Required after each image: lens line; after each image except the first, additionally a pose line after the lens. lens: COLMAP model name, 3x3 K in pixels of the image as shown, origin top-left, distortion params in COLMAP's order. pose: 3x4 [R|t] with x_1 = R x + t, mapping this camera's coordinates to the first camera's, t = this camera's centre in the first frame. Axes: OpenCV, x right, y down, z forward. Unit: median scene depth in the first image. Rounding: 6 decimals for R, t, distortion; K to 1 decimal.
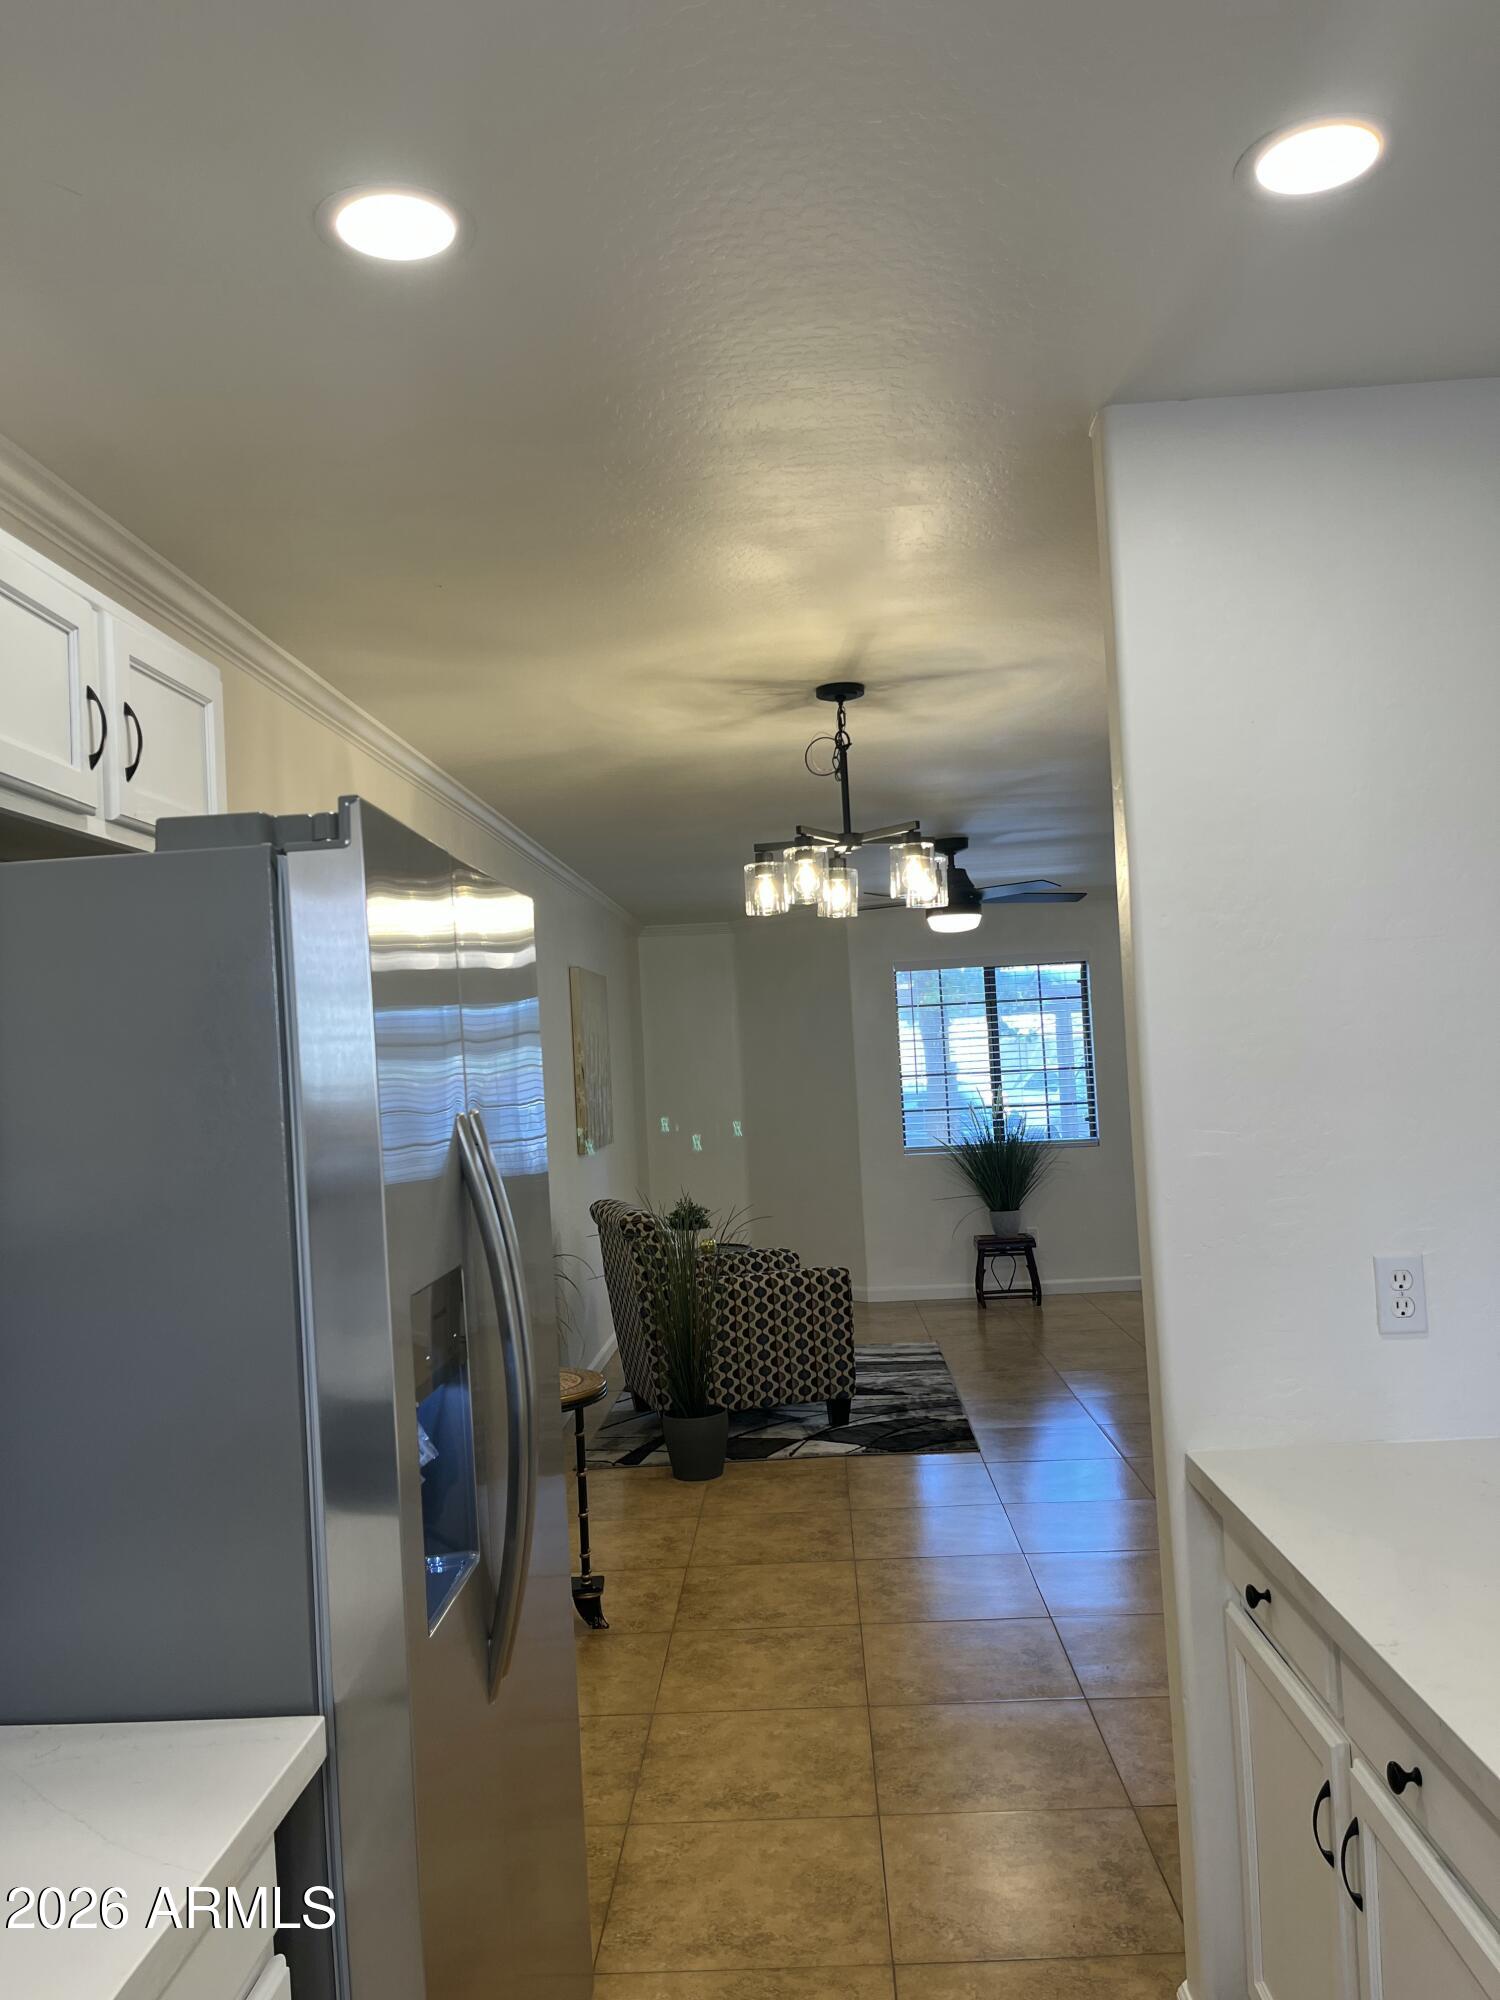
lens RADIAL K [[1511.4, 0, 757.9], [0, 1511.4, 976.9], [0, 0, 1]] dist [0.061875, -0.084877]
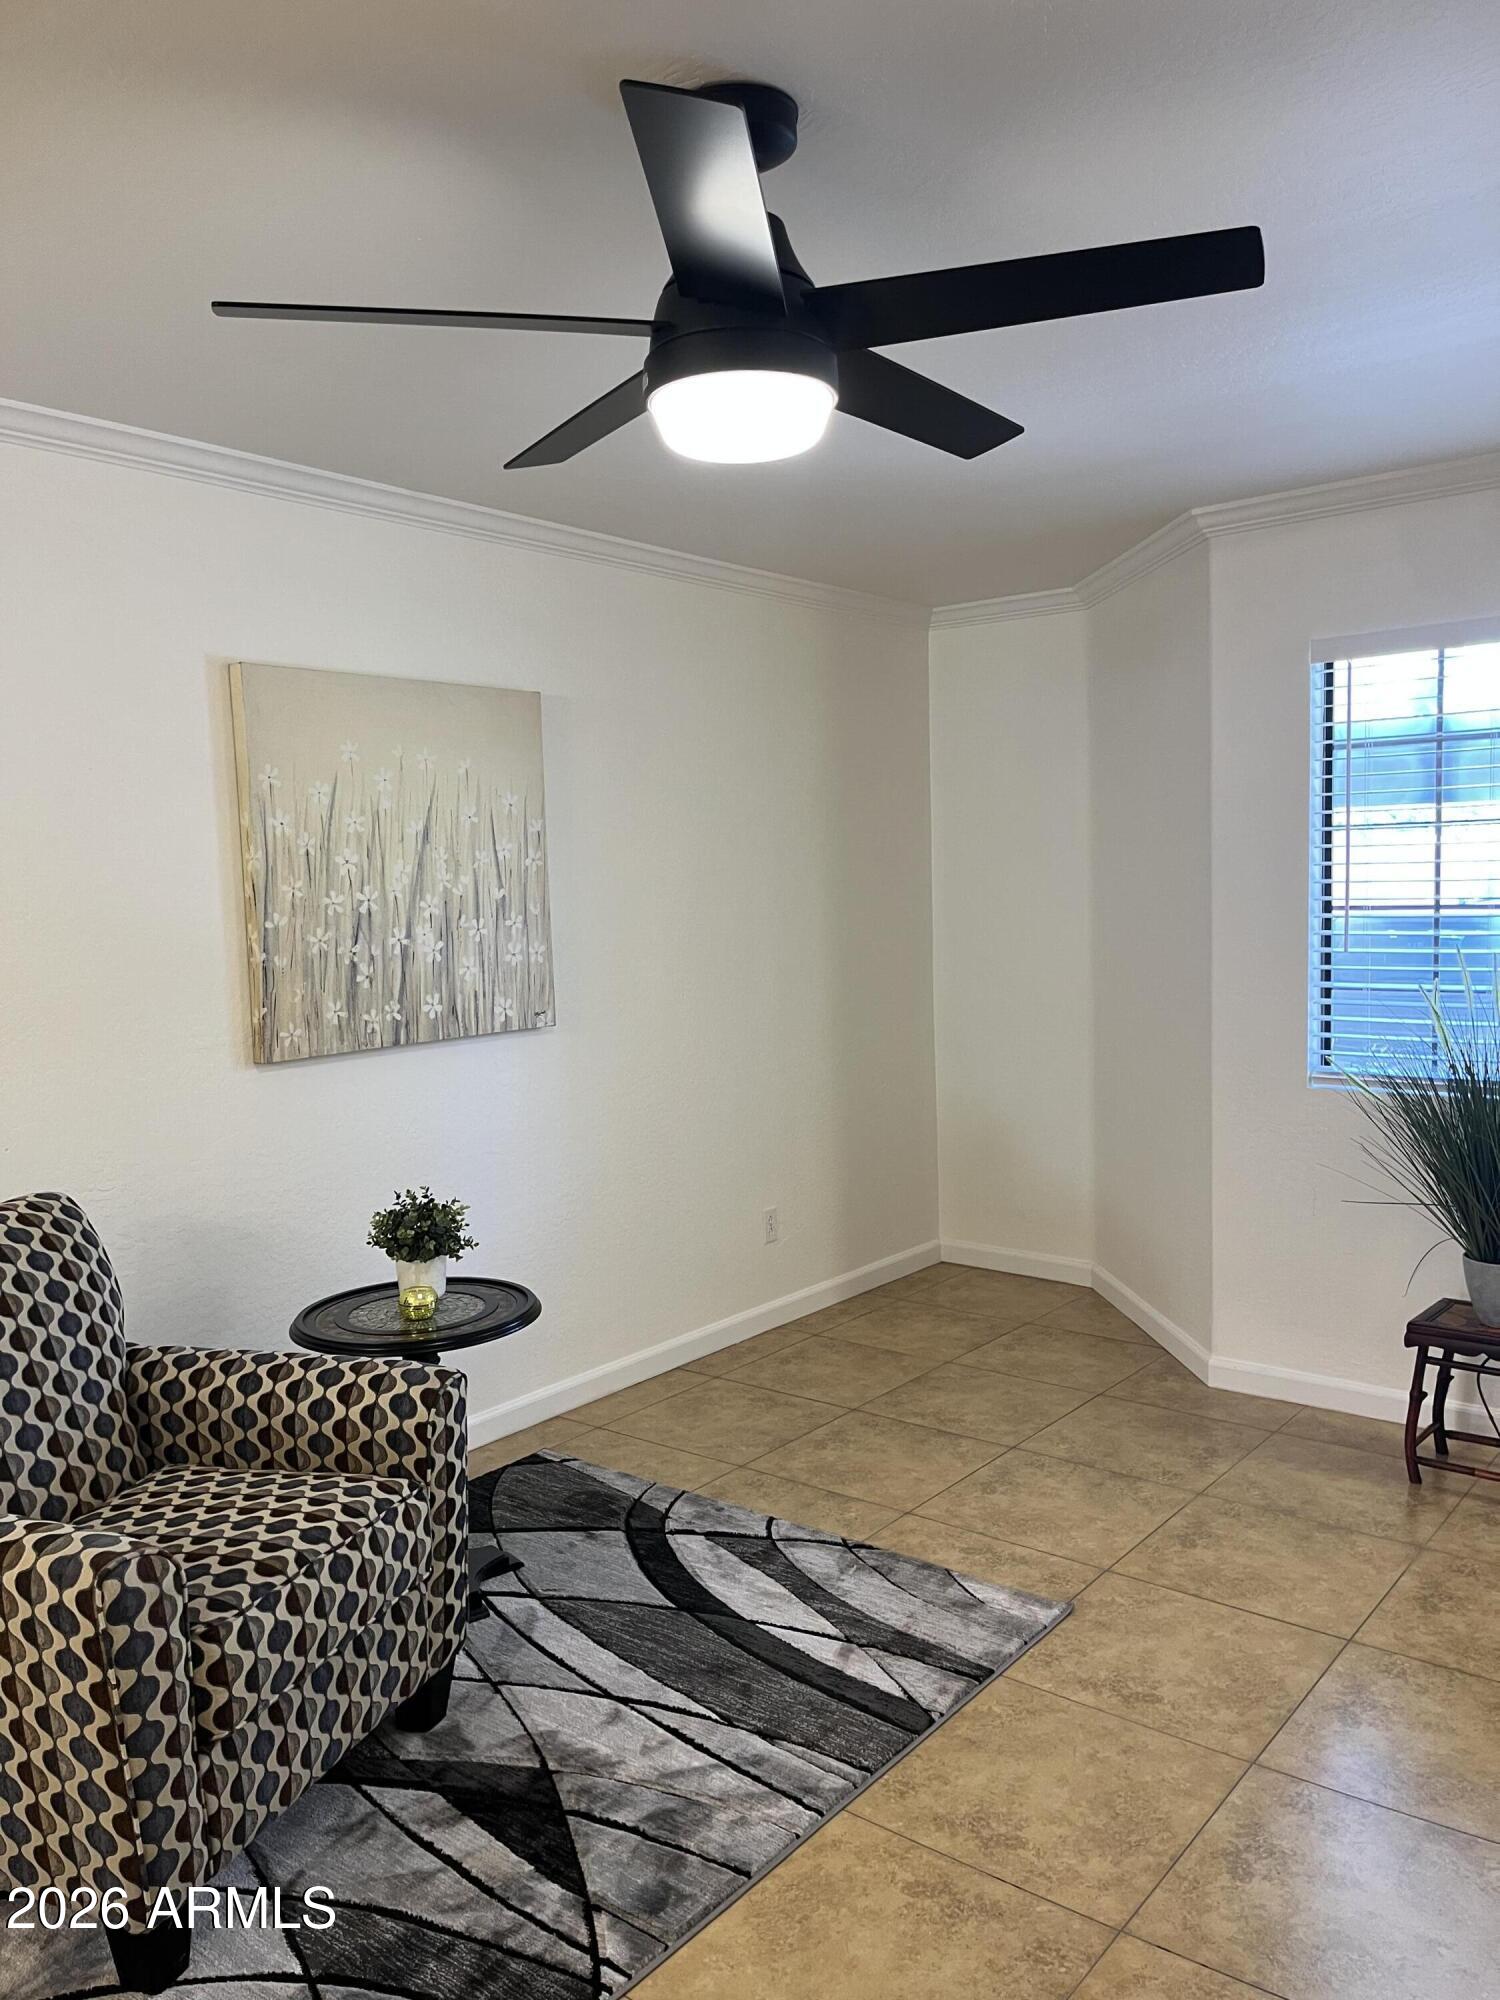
lens RADIAL K [[1511.4, 0, 768.4], [0, 1511.4, 1008.7], [0, 0, 1]] dist [0.061875, -0.084877]
pose [[0.808463, 0.080972, -0.582950, 0.369496], [0.019480, 0.986267, 0.164009, 0.031245], [0.588224, -0.143951, 0.795783, 0.905833]]
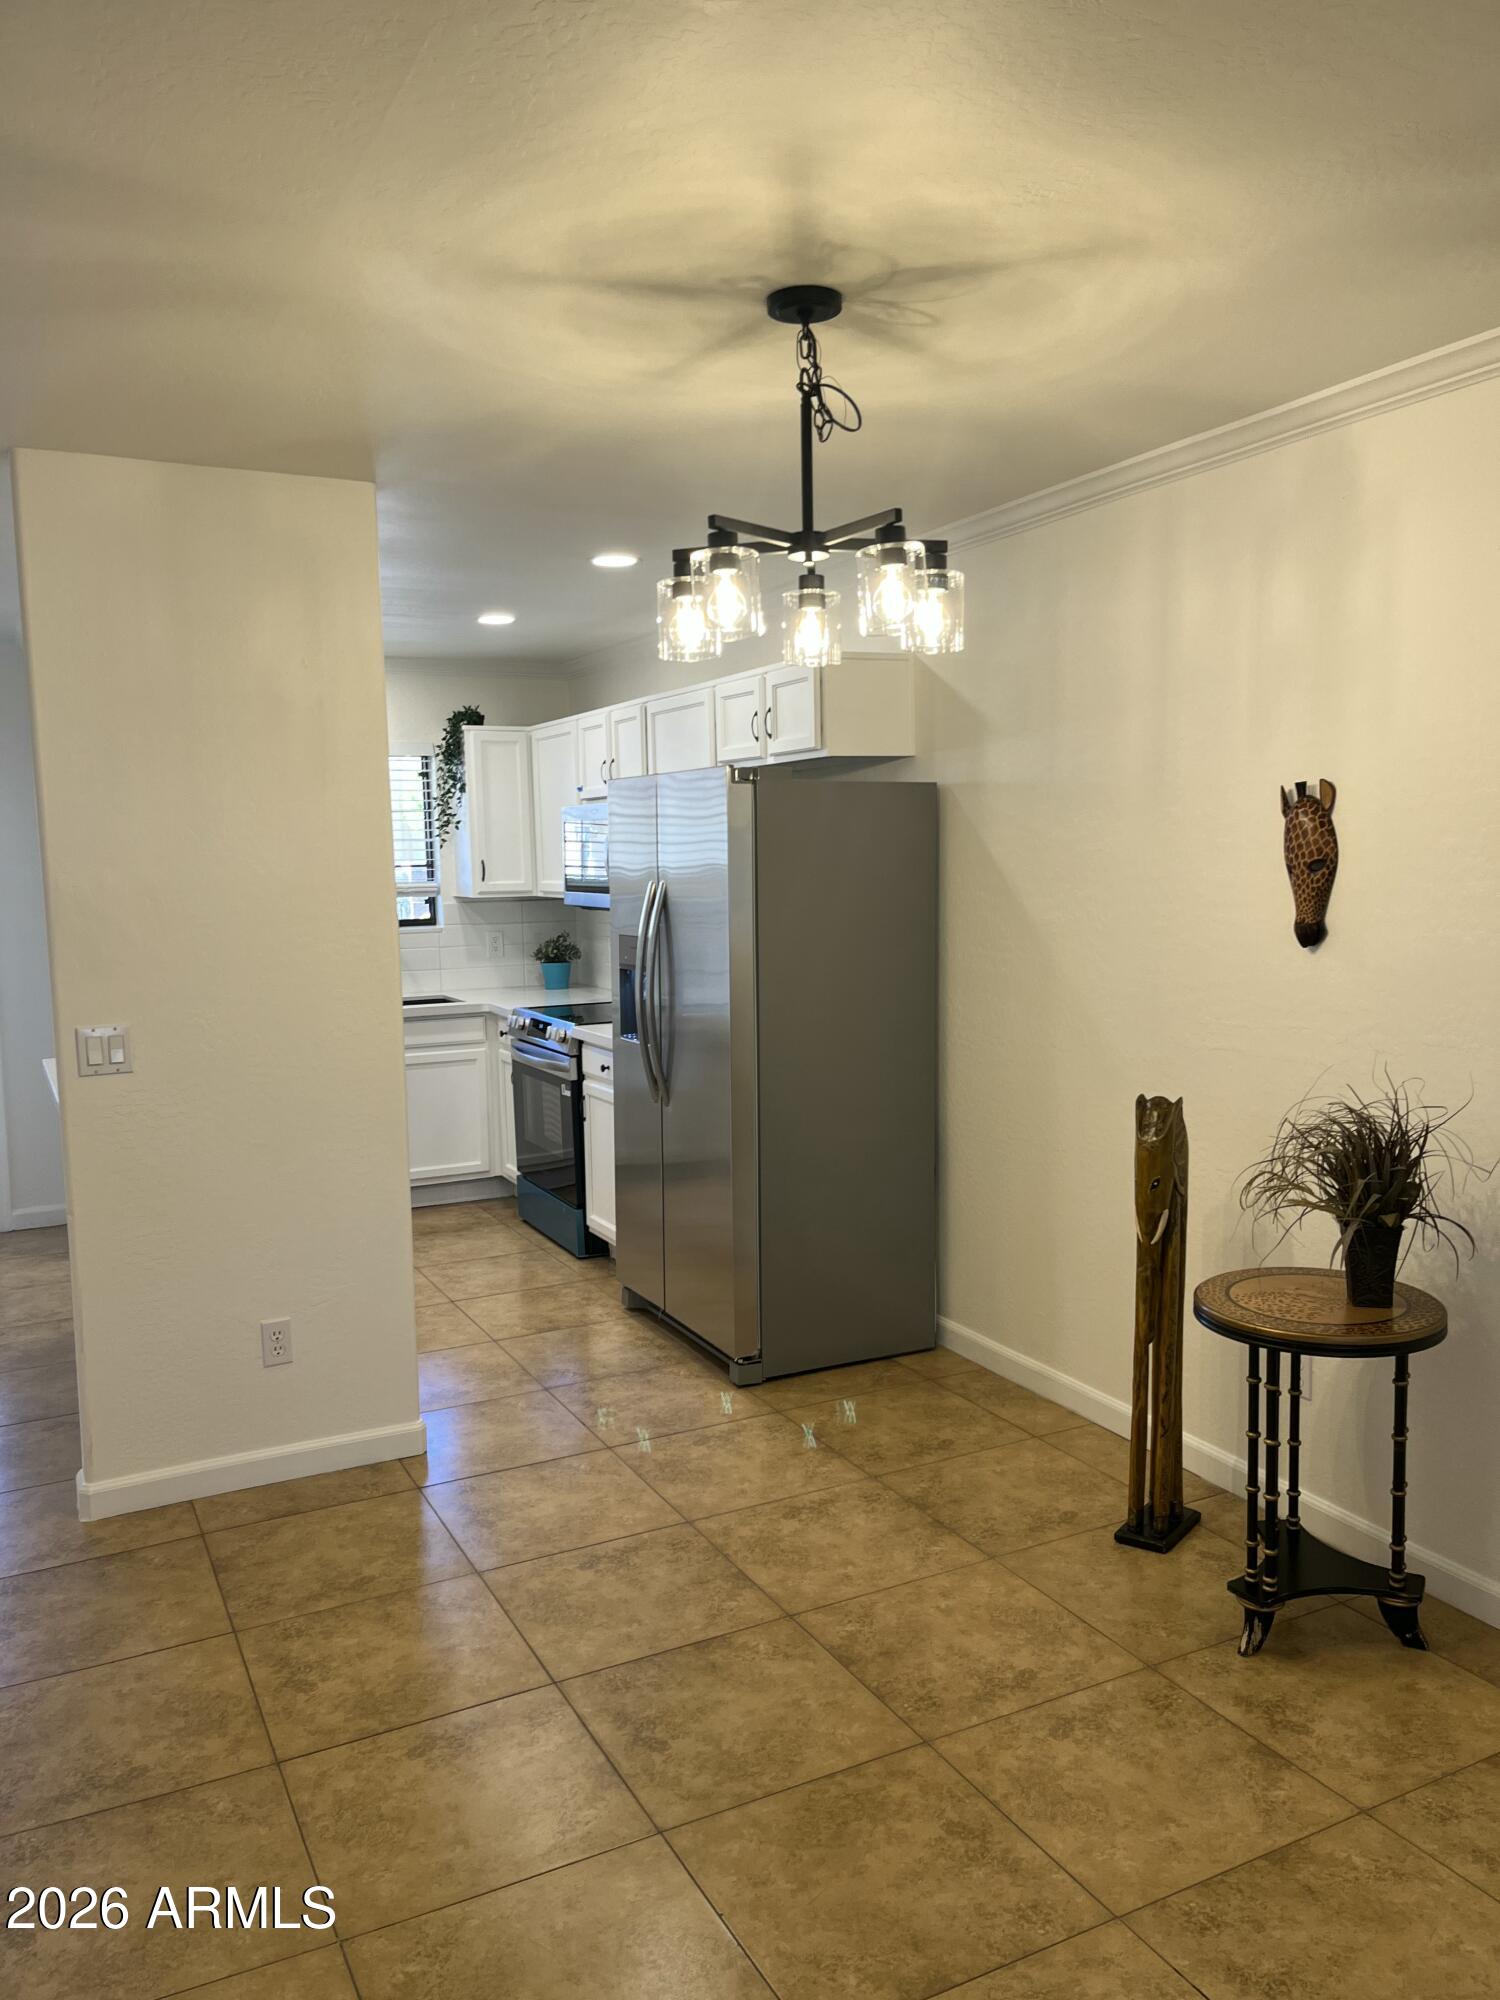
lens RADIAL K [[1511.4, 0, 763.4], [0, 1511.4, 1007.6], [0, 0, 1]] dist [0.061875, -0.084877]
pose [[-0.872398, 0.120945, -0.473597, 0.282377], [0.093534, 0.992306, 0.081113, 0.036426], [0.479764, 0.026466, -0.876999, 1.079932]]
